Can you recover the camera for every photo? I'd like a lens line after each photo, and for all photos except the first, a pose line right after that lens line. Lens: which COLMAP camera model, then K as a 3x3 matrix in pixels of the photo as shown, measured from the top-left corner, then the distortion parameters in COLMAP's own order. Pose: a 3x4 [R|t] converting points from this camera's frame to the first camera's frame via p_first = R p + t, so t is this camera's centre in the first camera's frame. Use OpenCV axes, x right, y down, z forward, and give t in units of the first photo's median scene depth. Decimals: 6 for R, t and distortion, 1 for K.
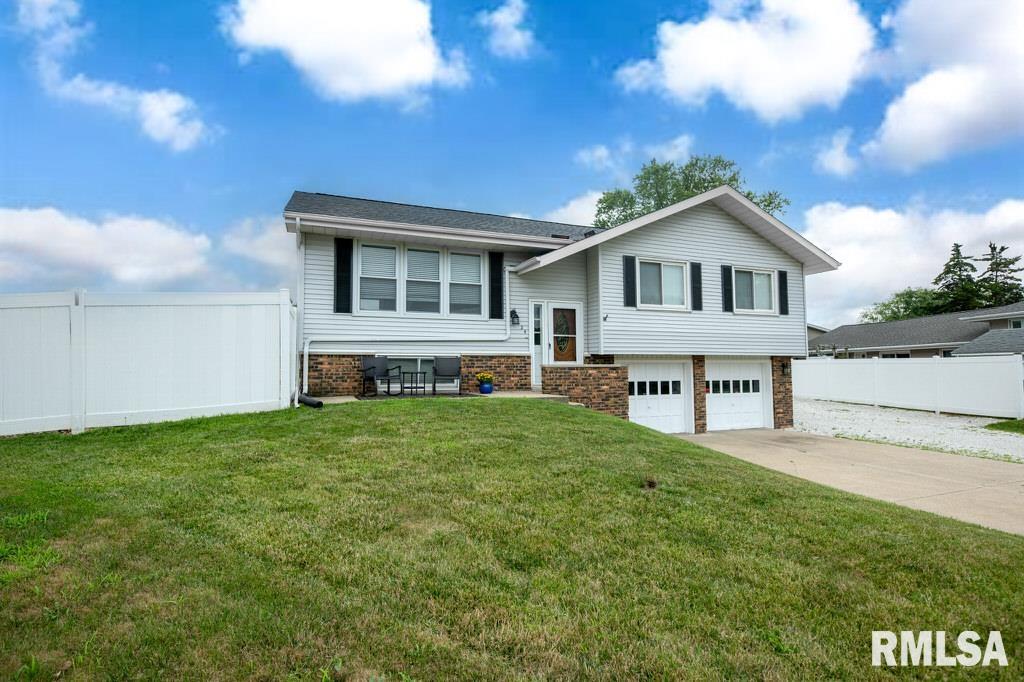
lens RADIAL K [[563.7, 0, 501.5], [0, 563.7, 340.0], [0, 0, 1]] dist [0.006594, 0.000286]
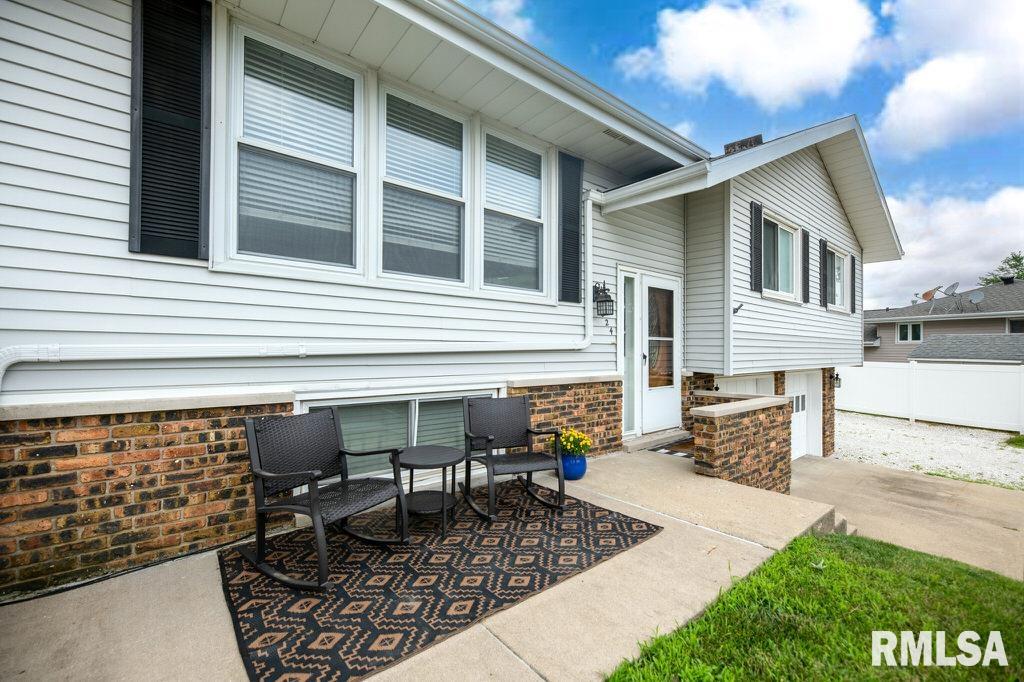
lens RADIAL K [[470.8, 0, 517.9], [0, 470.8, 348.3], [0, 0, 1]] dist [-0.000922, -0.000908]
pose [[0.943751, 0.012305, 0.330429, -0.172281], [-0.030874, 0.998221, 0.051007, -0.018156], [-0.329214, -0.058339, 0.942451, 0.637161]]
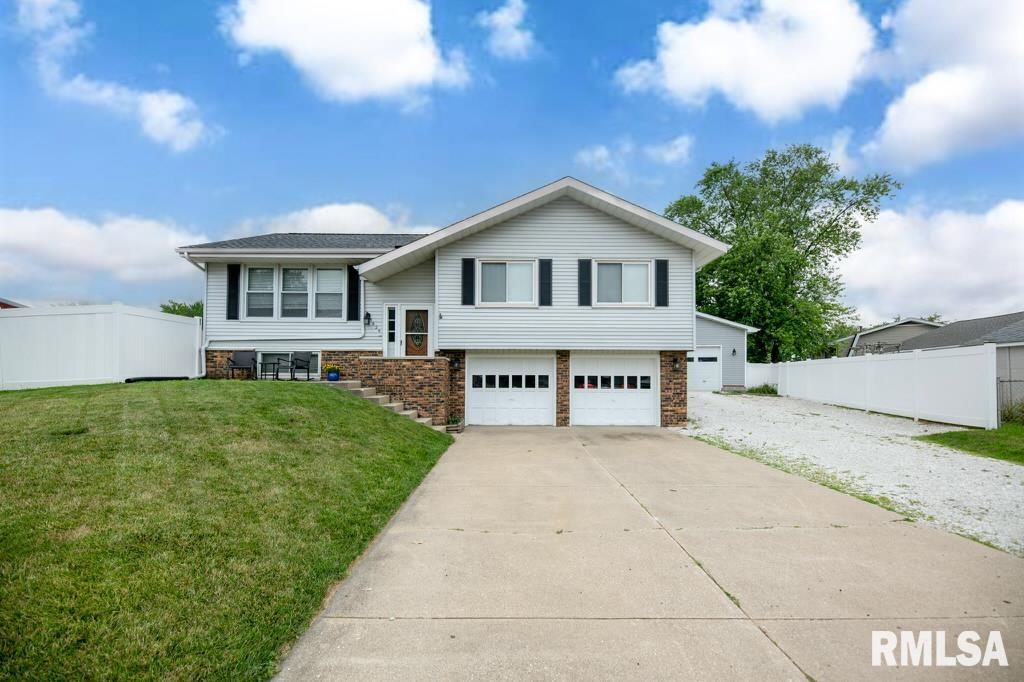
lens RADIAL K [[470.8, 0, 488.0], [0, 470.8, 366.9], [0, 0, 1]] dist [-0.000922, -0.000908]
pose [[0.912080, -0.000144, -0.410013, 0.656721], [0.011989, 0.999582, 0.026317, 0.038050], [0.409838, -0.028918, 0.911700, 0.190291]]
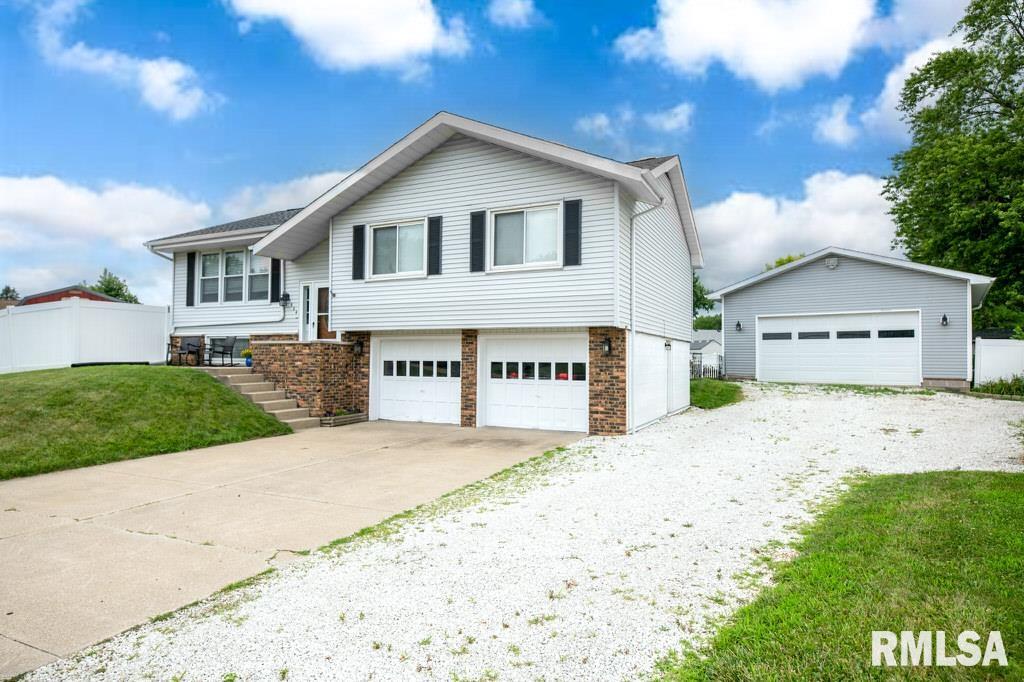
lens RADIAL K [[619.0, 0, 452.7], [0, 619.0, 344.8], [0, 0, 1]] dist [0.008272, 0.002187]
pose [[0.606162, -0.009180, -0.795288, 1.178733], [0.031161, 0.999440, 0.012214, 0.042889], [0.794731, -0.032186, 0.606108, 0.513688]]
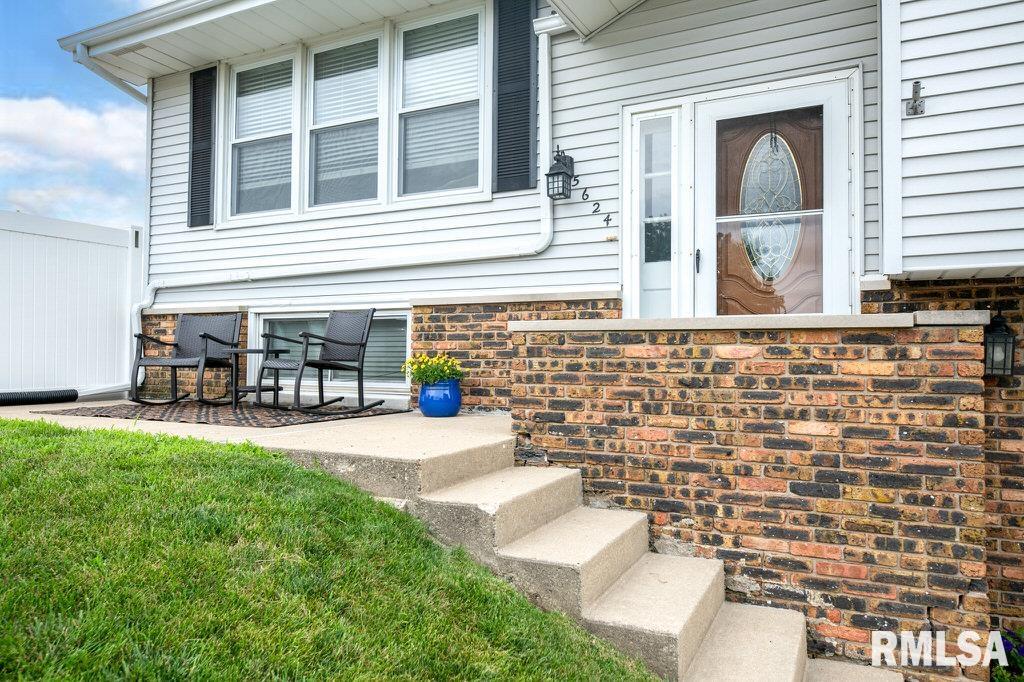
lens RADIAL K [[694.5, 0, 474.2], [0, 694.5, 341.7], [0, 0, 1]] dist [0.009385, 0.002847]
pose [[0.631702, -0.008749, -0.775162, 0.284821], [0.032161, 0.999371, 0.014929, 0.042674], [0.774544, -0.034360, 0.631586, 0.708822]]
